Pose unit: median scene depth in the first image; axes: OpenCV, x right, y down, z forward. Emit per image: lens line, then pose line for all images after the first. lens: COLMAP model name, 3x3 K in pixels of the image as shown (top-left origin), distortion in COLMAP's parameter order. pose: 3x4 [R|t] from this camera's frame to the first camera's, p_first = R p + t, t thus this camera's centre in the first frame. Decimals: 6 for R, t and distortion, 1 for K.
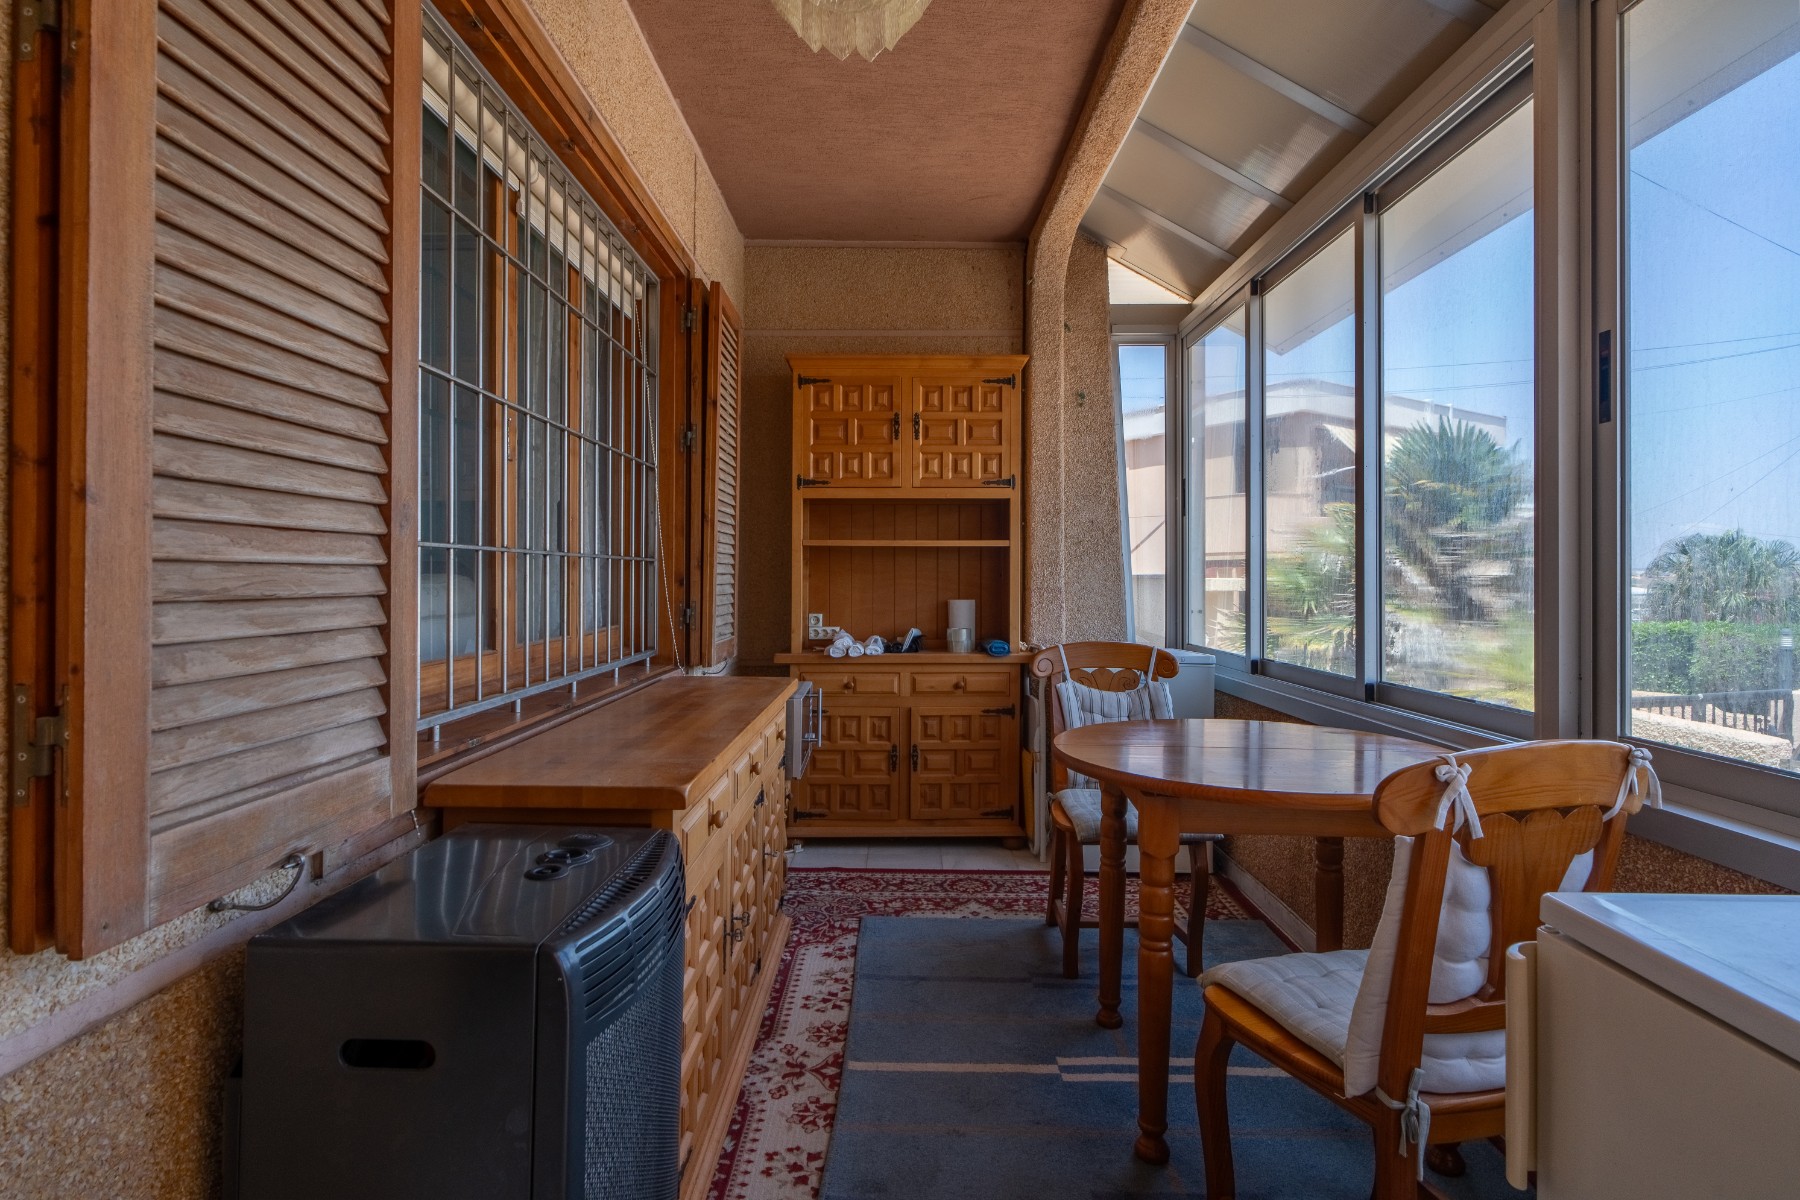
lens RADIAL K [[937.5, 0, 903.8], [0, 937.5, 553.0], [0, 0, 1]] dist [-0.003088, 0.001577]
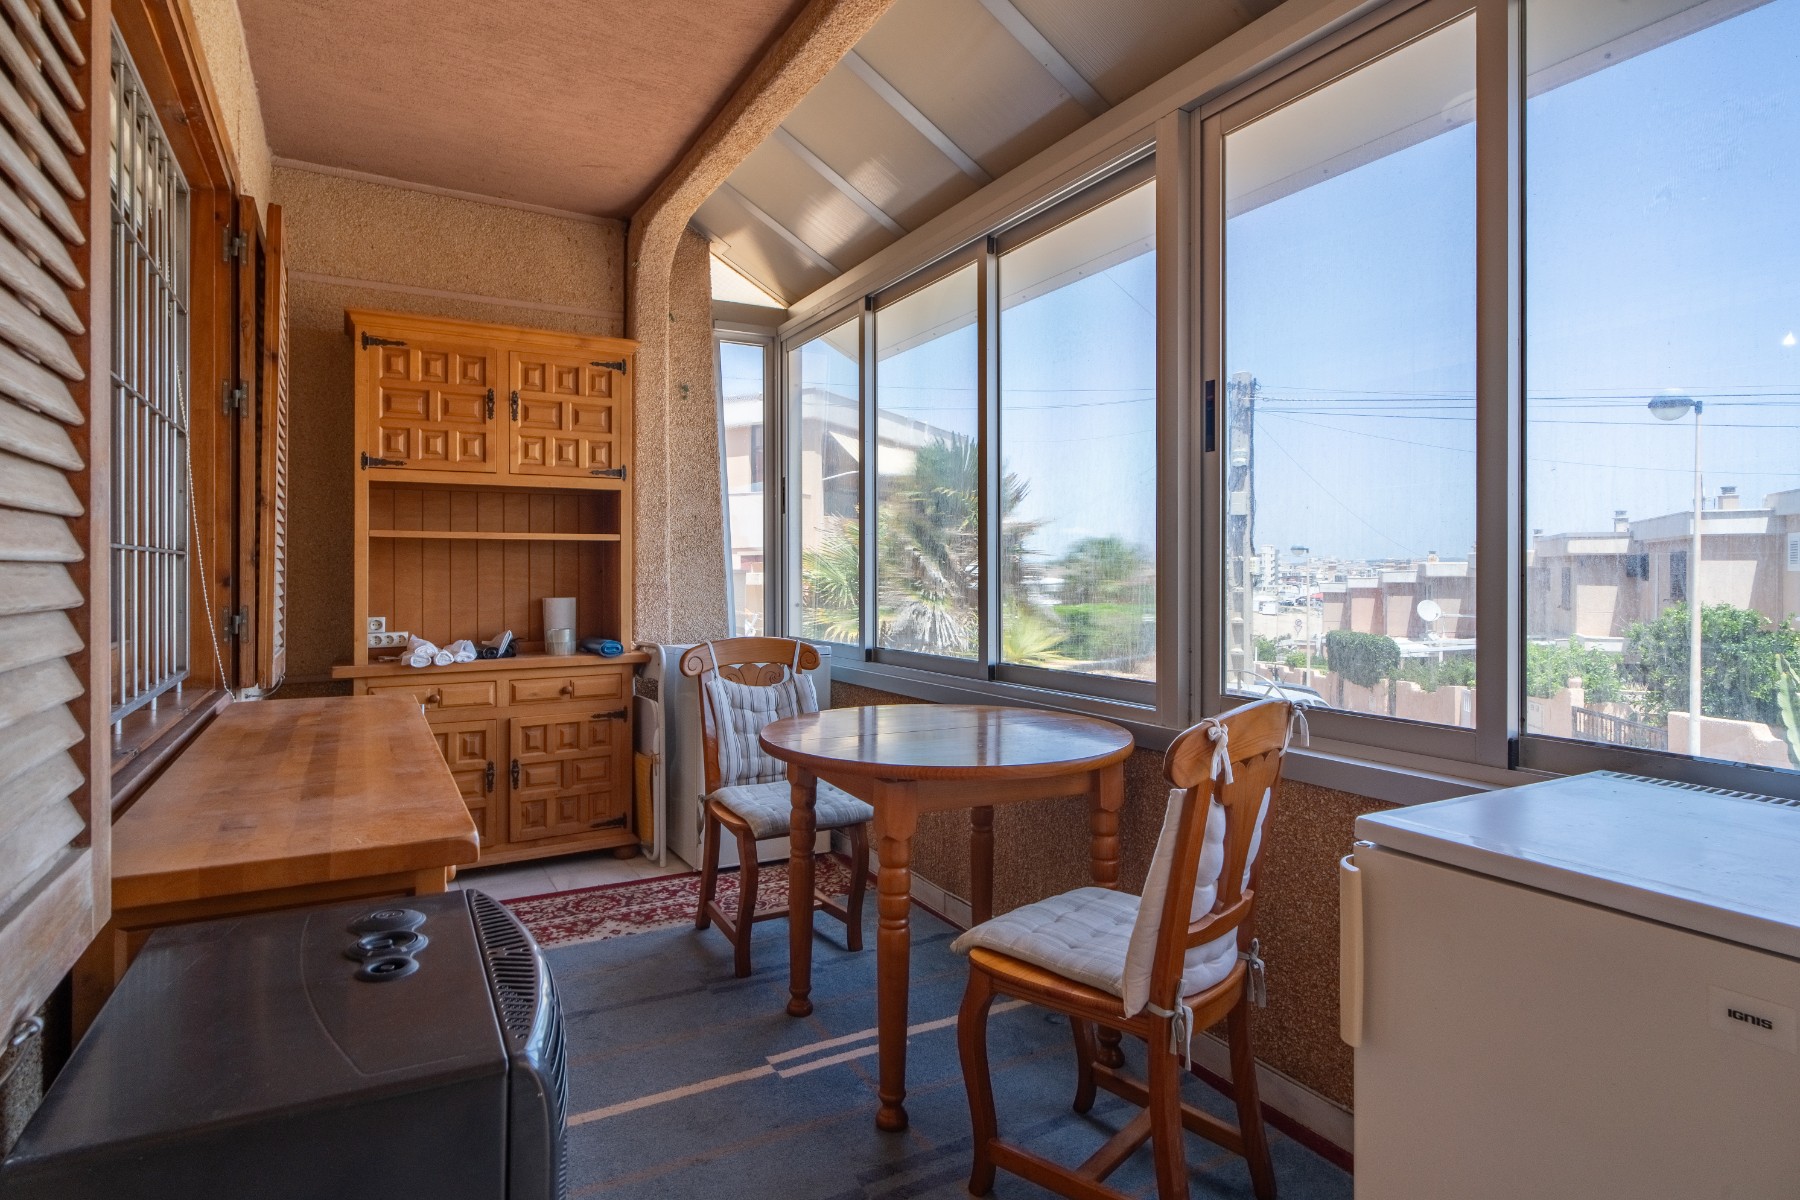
lens RADIAL K [[934.9, 0, 893.1], [0, 934.9, 555.0], [0, 0, 1]] dist [-0.001445, 0.000491]
pose [[0.872399, 0.004741, 0.488771, -0.110899], [-0.008735, 0.999945, 0.005890, -0.000517], [-0.488716, -0.009408, 0.872392, 0.040140]]
